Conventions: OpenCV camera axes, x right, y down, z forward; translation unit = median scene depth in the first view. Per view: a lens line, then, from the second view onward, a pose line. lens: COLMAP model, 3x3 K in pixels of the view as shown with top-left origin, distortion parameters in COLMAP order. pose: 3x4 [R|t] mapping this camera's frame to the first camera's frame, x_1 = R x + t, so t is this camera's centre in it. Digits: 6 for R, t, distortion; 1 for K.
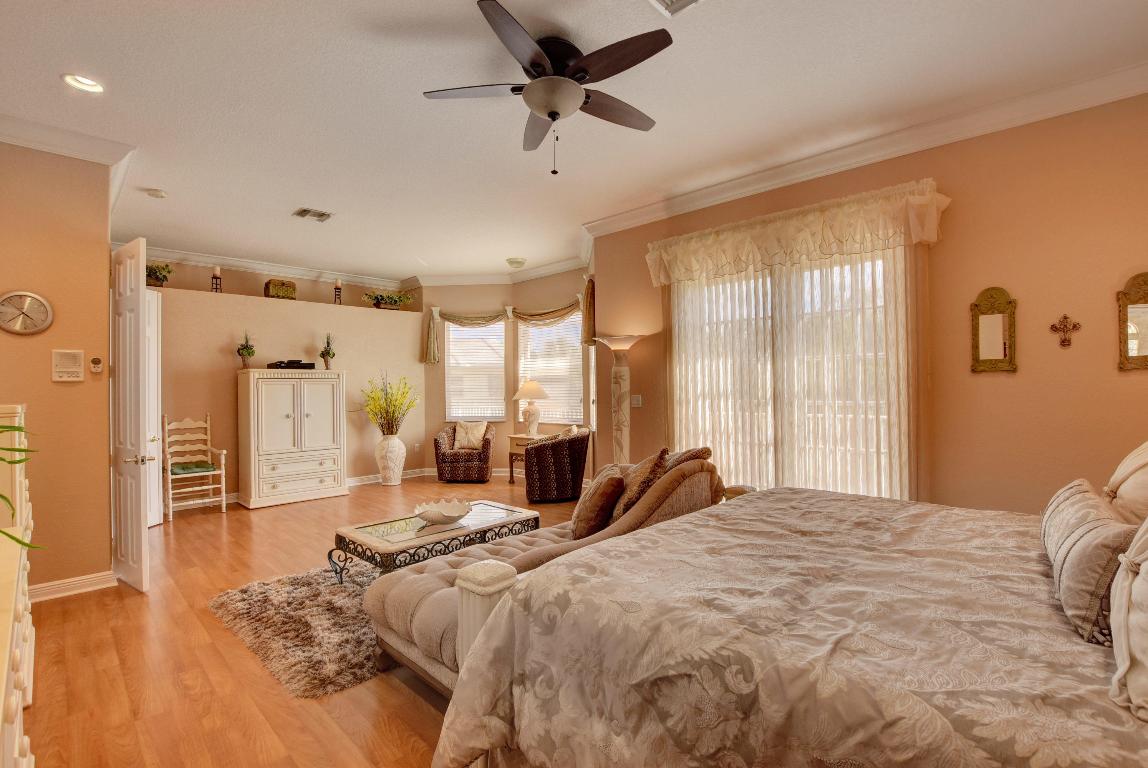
lens RADIAL K [[518.8, 0, 574.6], [0, 518.8, 383.2], [0, 0, 1]] dist [-0.027854, 0.003086]
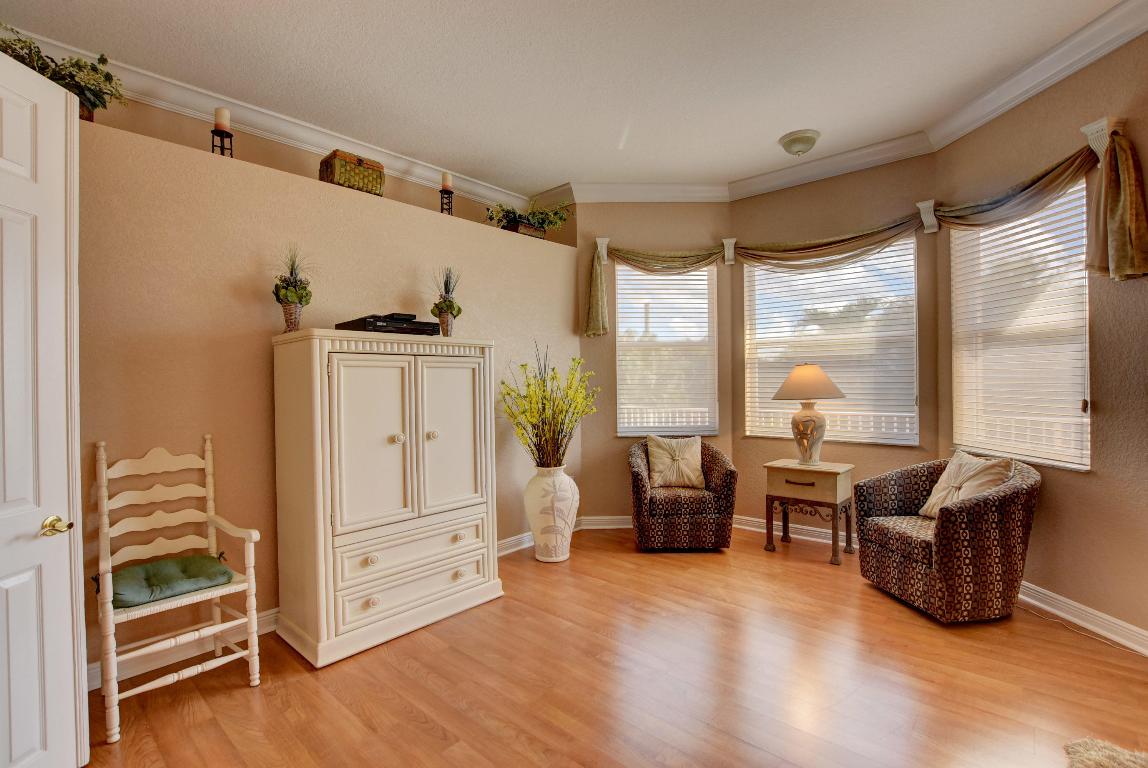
lens RADIAL K [[518.8, 0, 574.5], [0, 518.8, 383.2], [0, 0, 1]] dist [-0.027854, 0.003086]
pose [[0.999438, -0.000035, 0.033533, -0.399672], [-0.000354, 0.999933, 0.011570, 0.010130], [-0.033531, -0.011575, 0.999371, 0.530715]]
